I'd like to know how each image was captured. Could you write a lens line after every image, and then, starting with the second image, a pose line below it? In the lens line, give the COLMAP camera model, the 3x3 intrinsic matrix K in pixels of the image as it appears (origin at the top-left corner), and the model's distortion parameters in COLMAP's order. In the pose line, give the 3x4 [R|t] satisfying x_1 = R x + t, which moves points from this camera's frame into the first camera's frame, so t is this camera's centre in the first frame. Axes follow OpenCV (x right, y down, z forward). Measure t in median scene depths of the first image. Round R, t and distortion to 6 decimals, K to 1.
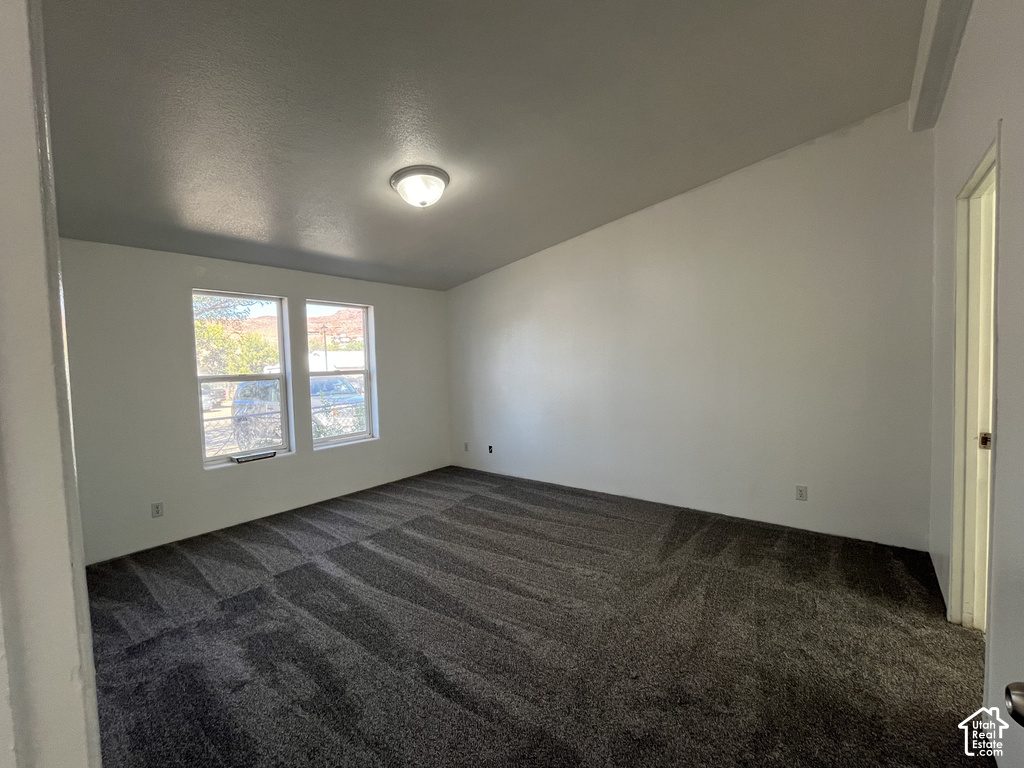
lens RADIAL K [[436.1, 0, 510.1], [0, 436.1, 386.8], [0, 0, 1]] dist [-0.003484, 0.000726]
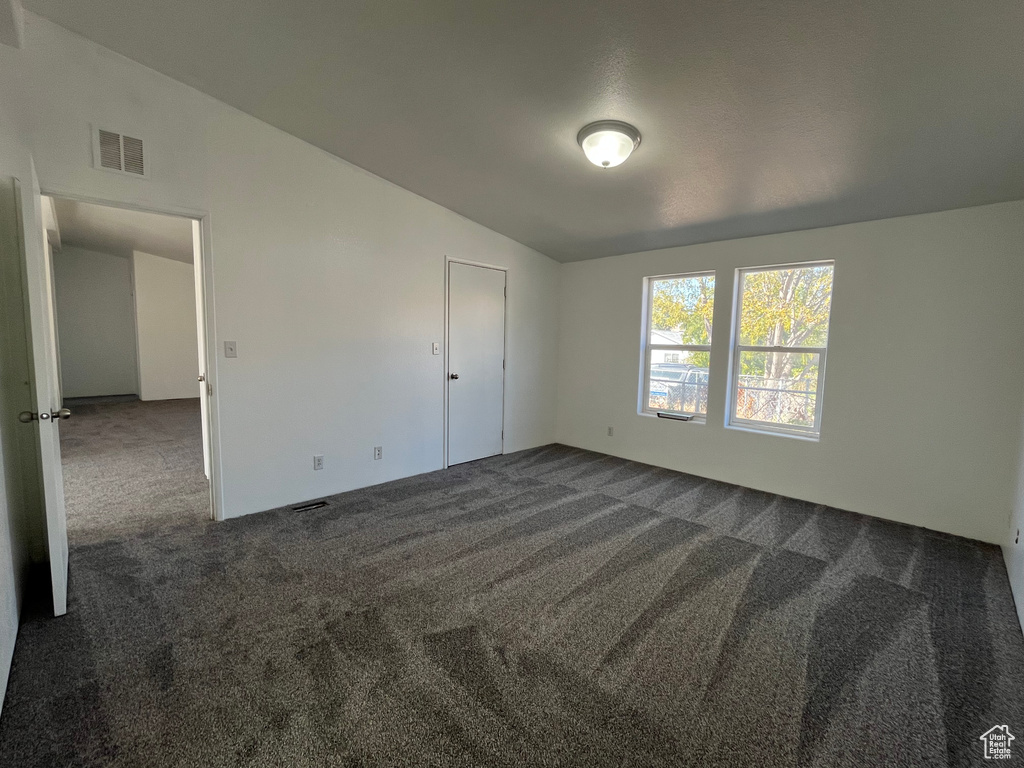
lens RADIAL K [[436.1, 0, 513.6], [0, 436.1, 380.2], [0, 0, 1]] dist [-0.003484, 0.000726]
pose [[-0.115174, 0.112726, -0.986928, 0.685465], [-0.073410, 0.989857, 0.121628, -0.049295], [0.990629, 0.086459, -0.105731, 0.803597]]
